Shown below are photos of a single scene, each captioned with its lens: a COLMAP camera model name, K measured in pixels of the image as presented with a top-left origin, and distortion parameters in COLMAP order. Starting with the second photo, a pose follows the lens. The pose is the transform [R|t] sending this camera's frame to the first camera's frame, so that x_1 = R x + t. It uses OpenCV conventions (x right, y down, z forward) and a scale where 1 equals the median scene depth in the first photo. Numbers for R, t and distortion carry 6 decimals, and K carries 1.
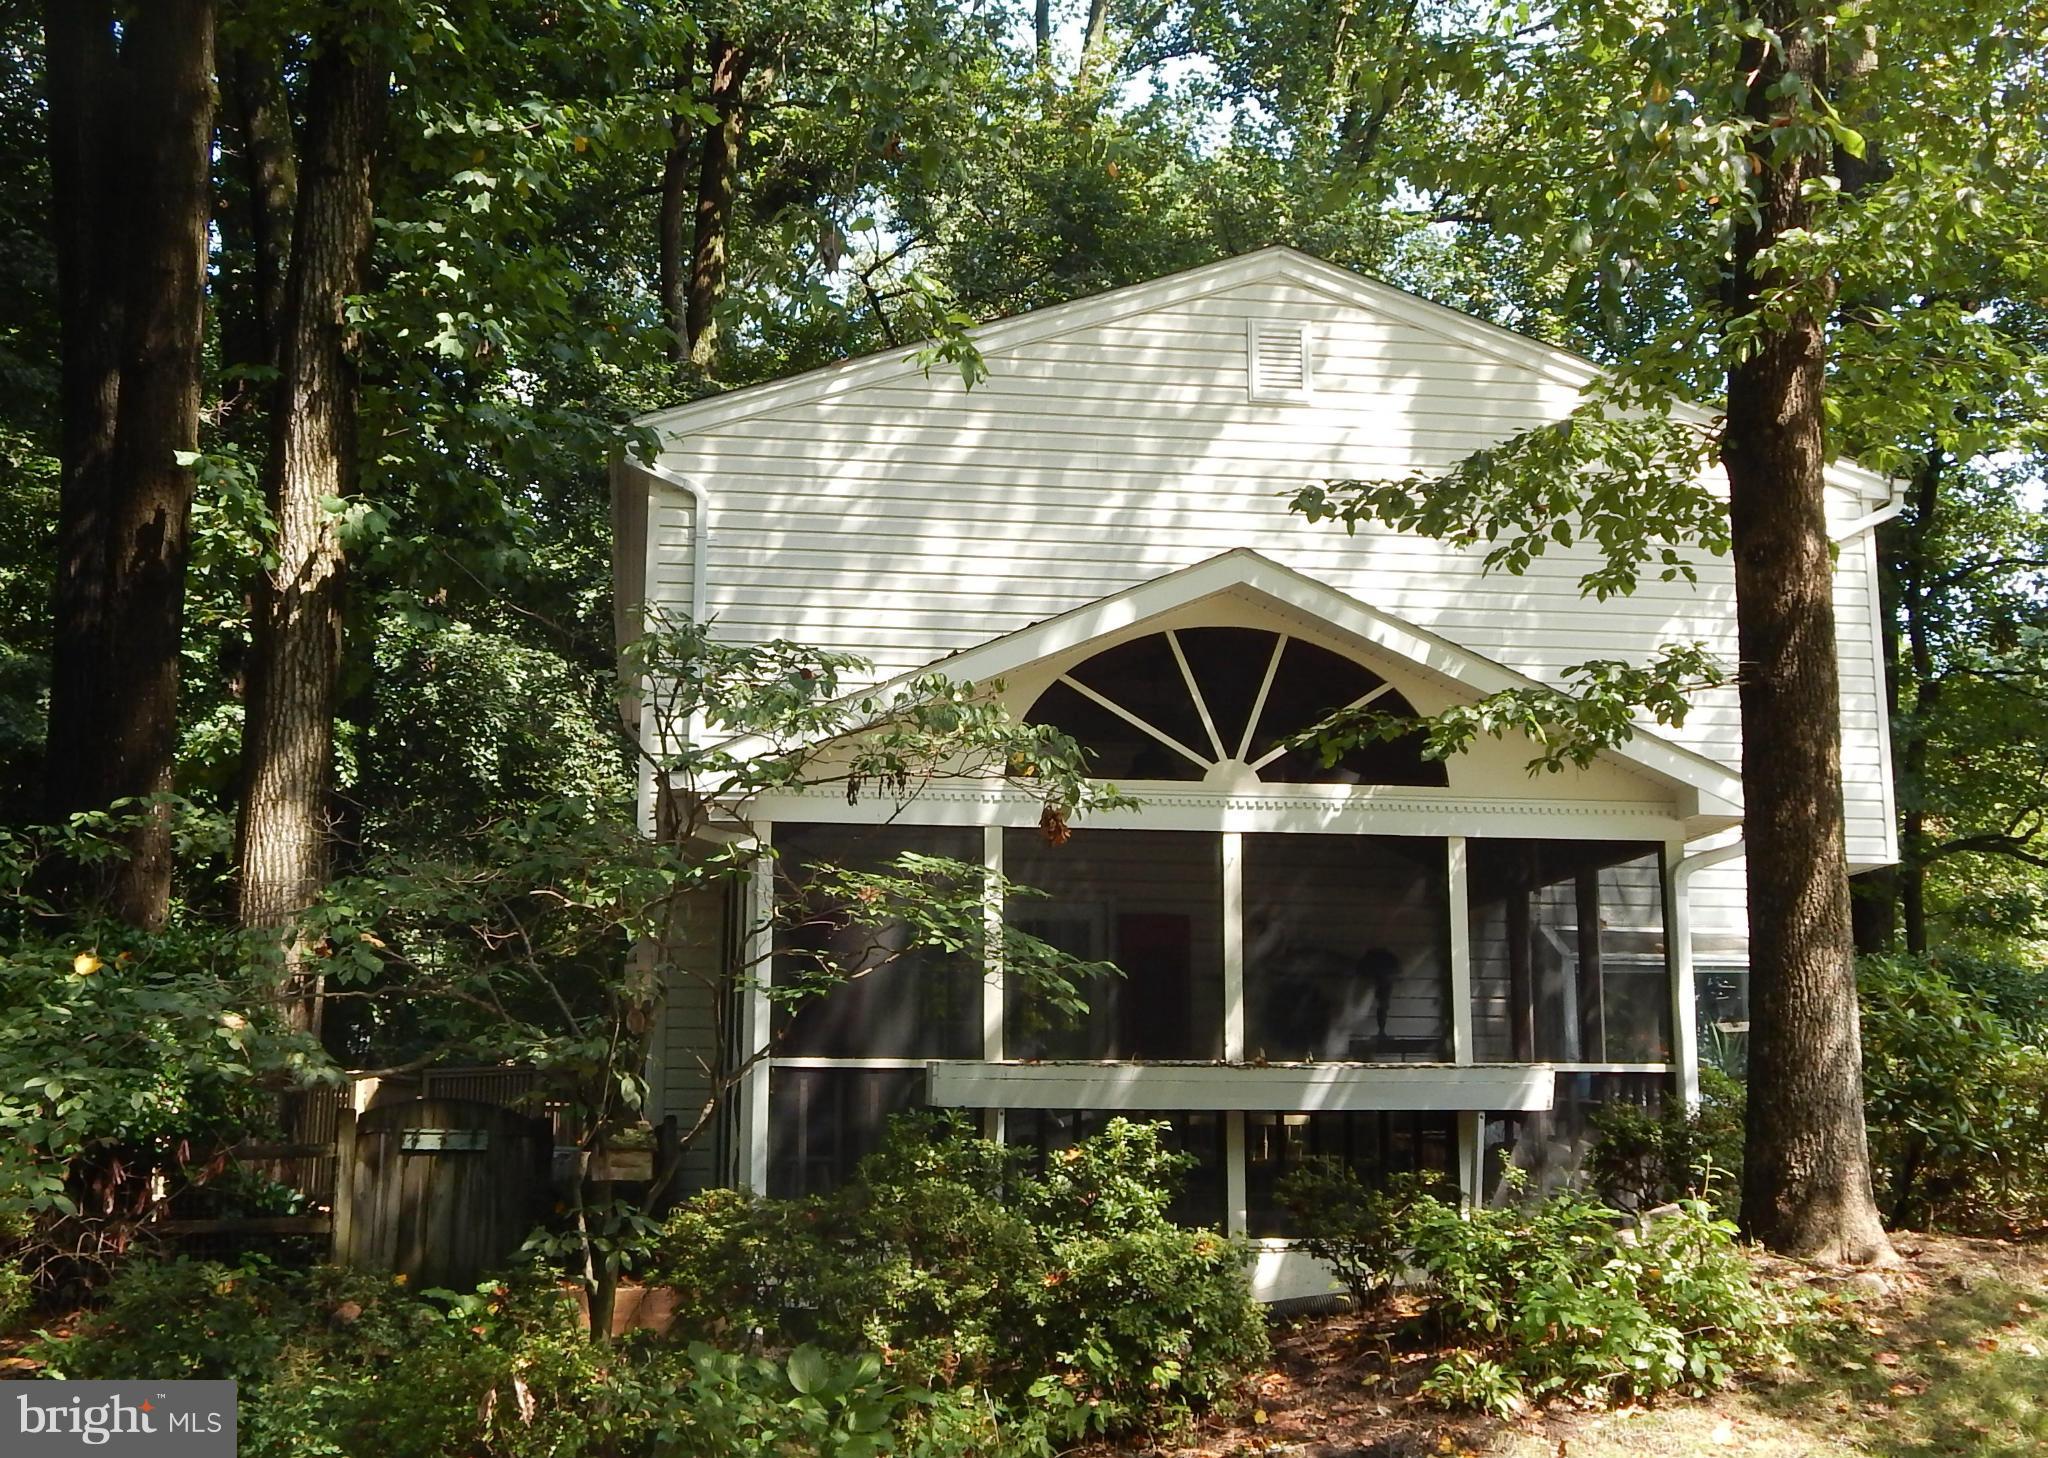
lens RADIAL K [[2514.5, 0, 1024.2], [0, 2514.5, 730.3], [0, 0, 1]] dist [-0.065424, 0.000000]
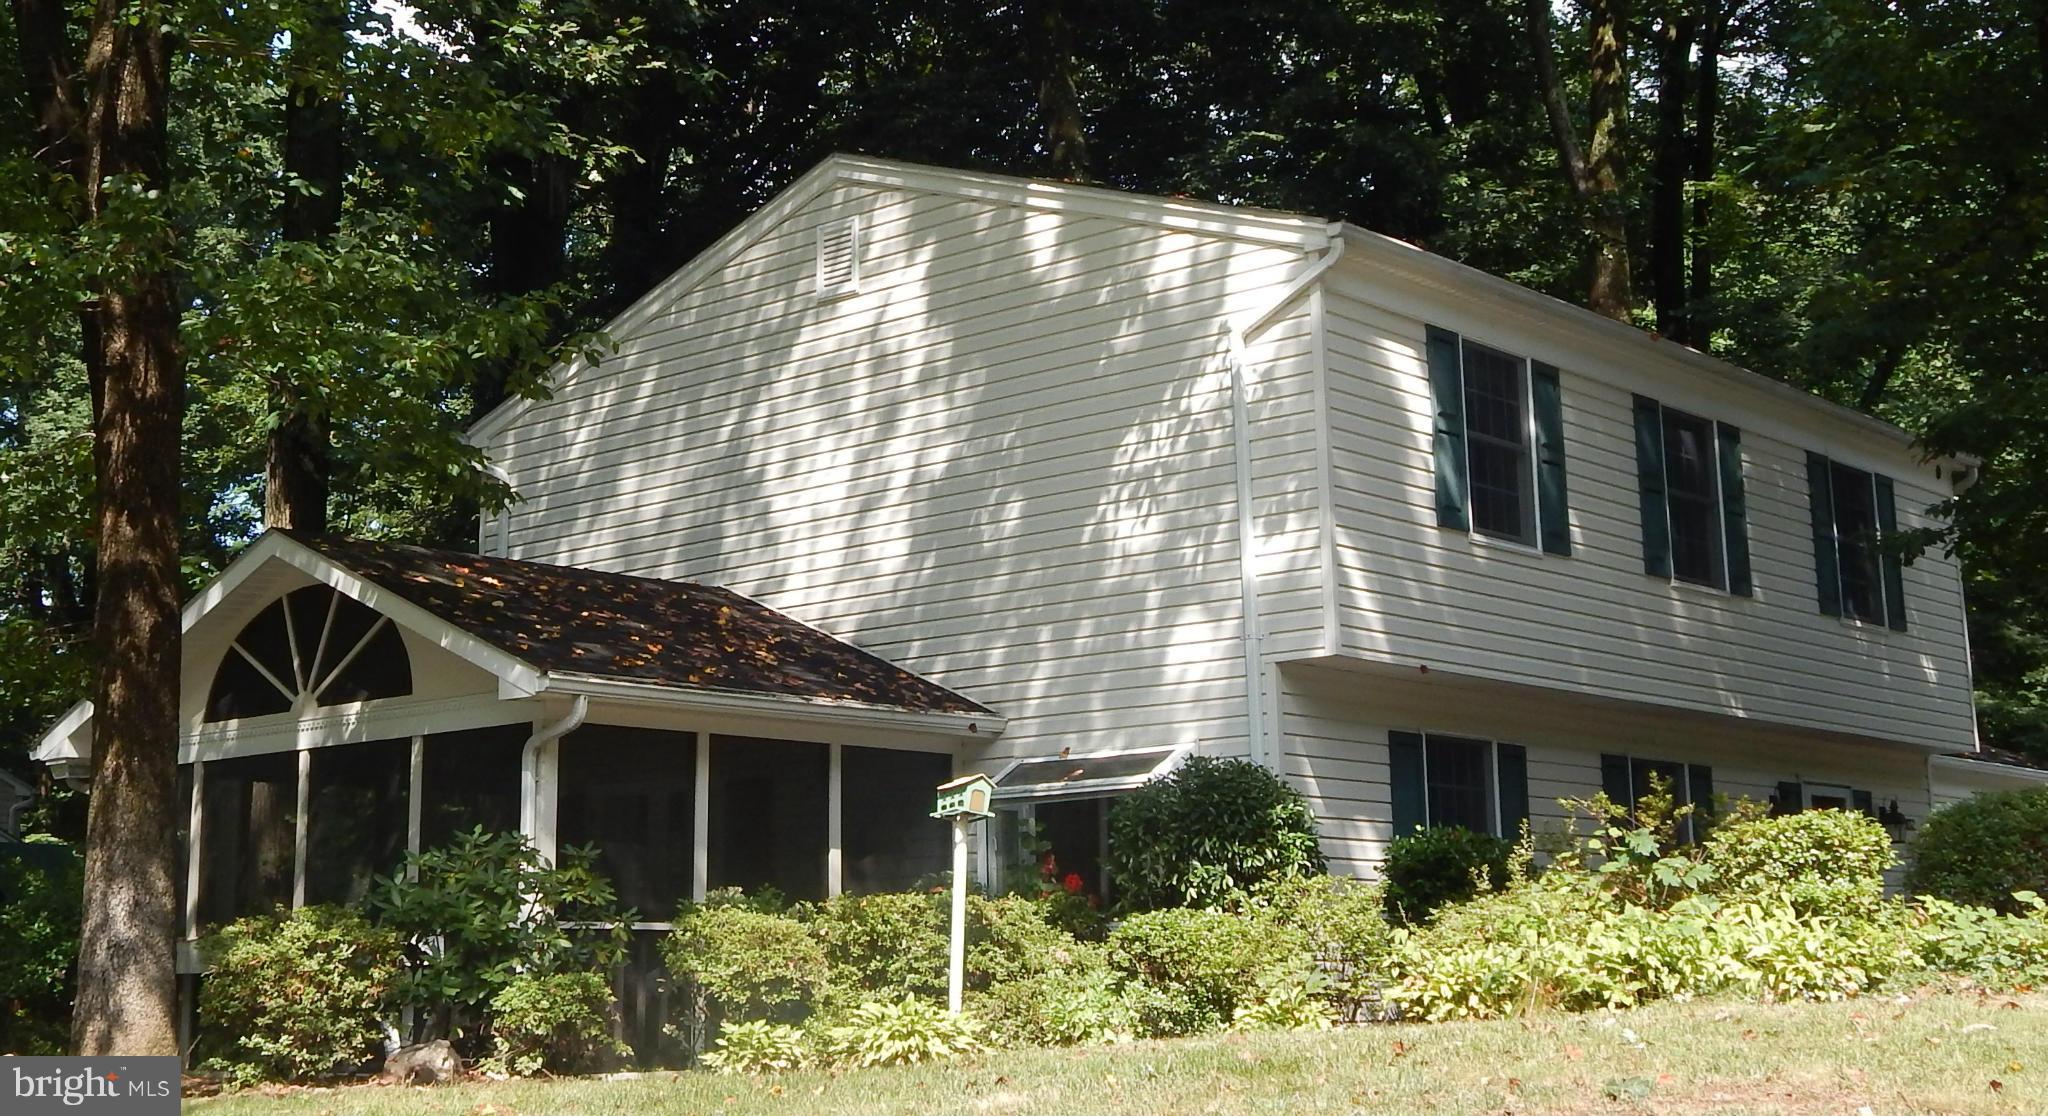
lens RADIAL K [[2519.4, 0, 1023.6], [0, 2519.4, 553.7], [0, 0, 1]] dist [-0.013172, 0.000000]
pose [[0.665528, -0.137264, -0.733642, 0.971388], [0.154650, 0.986972, -0.044369, 0.042462], [0.730175, -0.083929, 0.678086, 0.309791]]
